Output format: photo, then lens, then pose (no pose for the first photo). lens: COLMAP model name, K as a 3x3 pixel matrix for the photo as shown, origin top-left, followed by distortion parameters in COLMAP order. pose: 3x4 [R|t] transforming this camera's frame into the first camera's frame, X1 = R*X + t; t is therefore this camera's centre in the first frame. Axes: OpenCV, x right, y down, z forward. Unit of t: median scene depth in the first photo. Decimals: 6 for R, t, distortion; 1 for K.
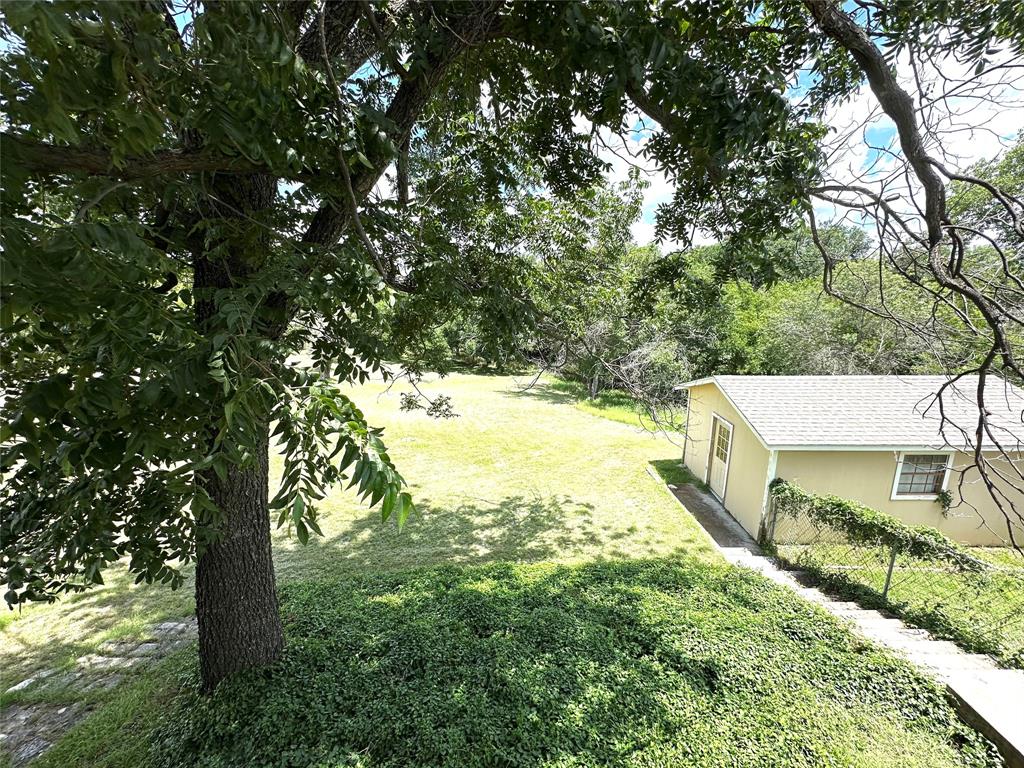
lens RADIAL K [[411.3, 0, 512.0], [0, 411.3, 384.0], [0, 0, 1]] dist [-0.002639, 0.000305]
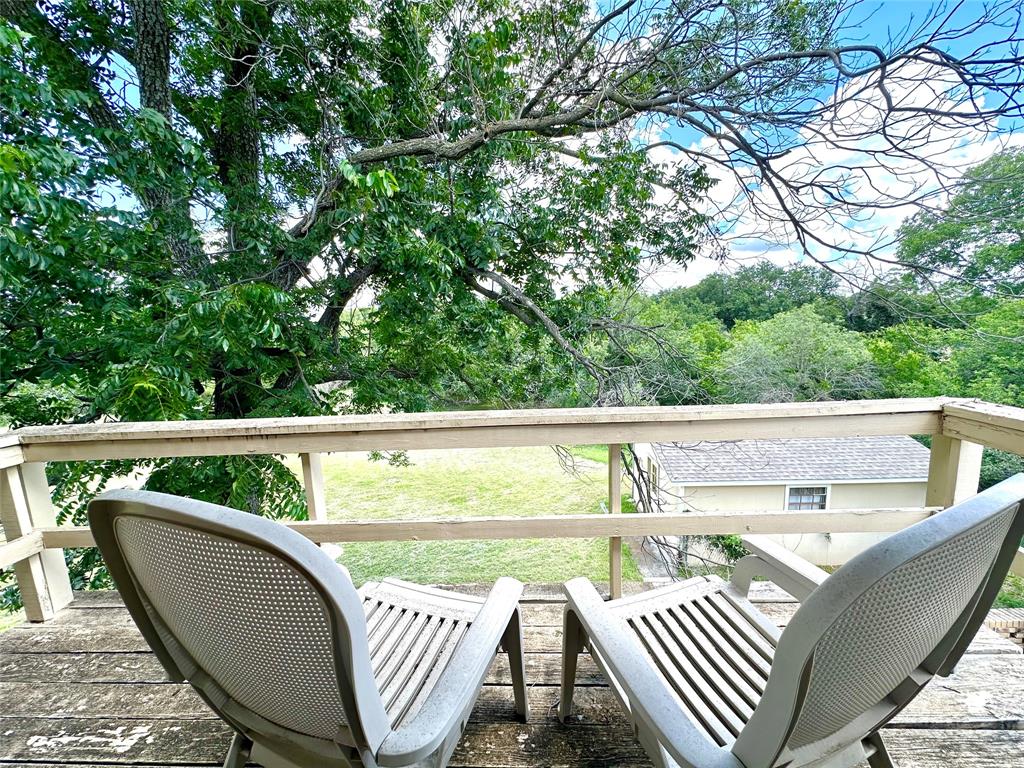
lens RADIAL K [[411.3, 0, 512.0], [0, 411.3, 384.0], [0, 0, 1]] dist [-0.002639, 0.000305]
pose [[0.999683, -0.023776, -0.008276, 0.138192], [0.022991, 0.996146, -0.084641, -0.040857], [0.010256, 0.084424, 0.996377, -0.203817]]
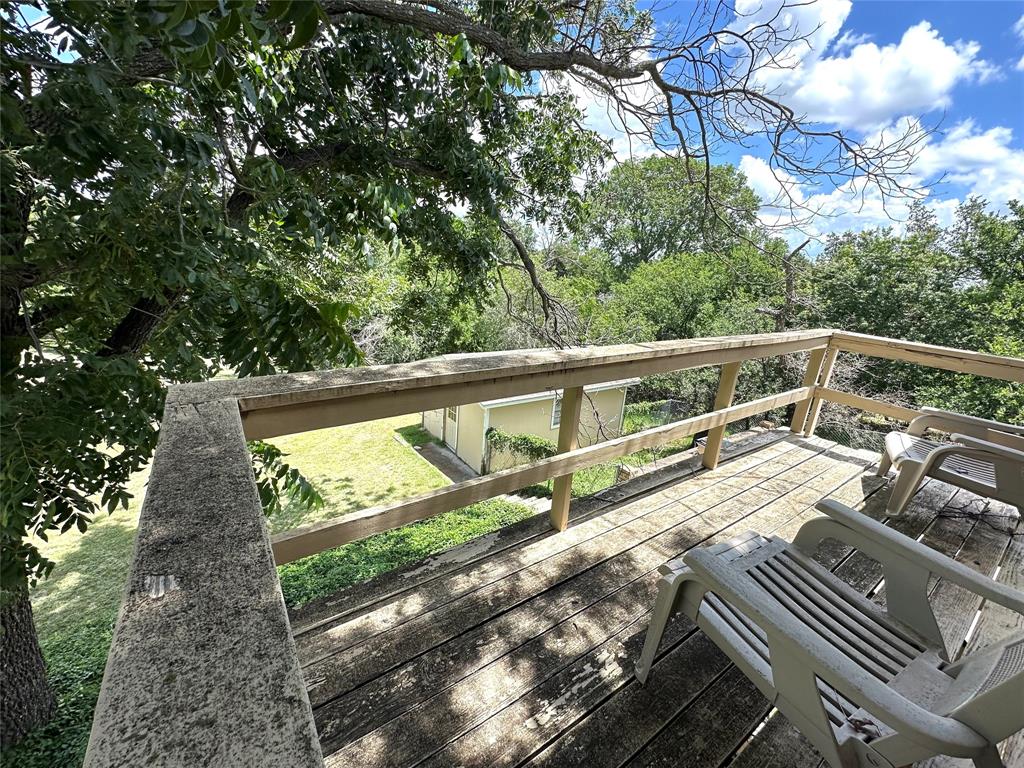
lens RADIAL K [[410.5, 0, 512.0], [0, 410.5, 384.0], [0, 0, 1]] dist [0.000206, 0.000452]
pose [[0.798315, -0.103055, 0.593357, -0.100801], [0.054025, 0.993533, 0.099872, -0.049342], [-0.599812, -0.047673, 0.798719, -0.144372]]
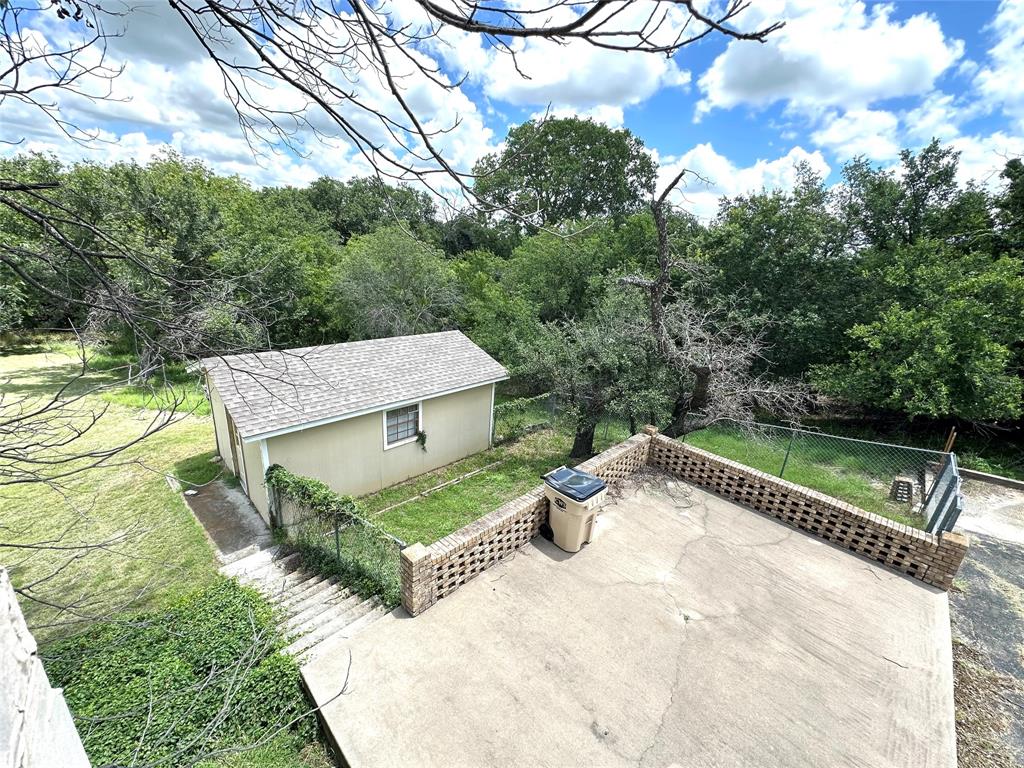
lens RADIAL K [[410.5, 0, 512.0], [0, 410.5, 384.0], [0, 0, 1]] dist [0.000206, 0.000452]
pose [[0.679225, -0.180146, 0.711478, 0.334065], [0.089373, 0.982496, 0.163446, -0.053948], [-0.728468, -0.047430, 0.683436, -0.043497]]
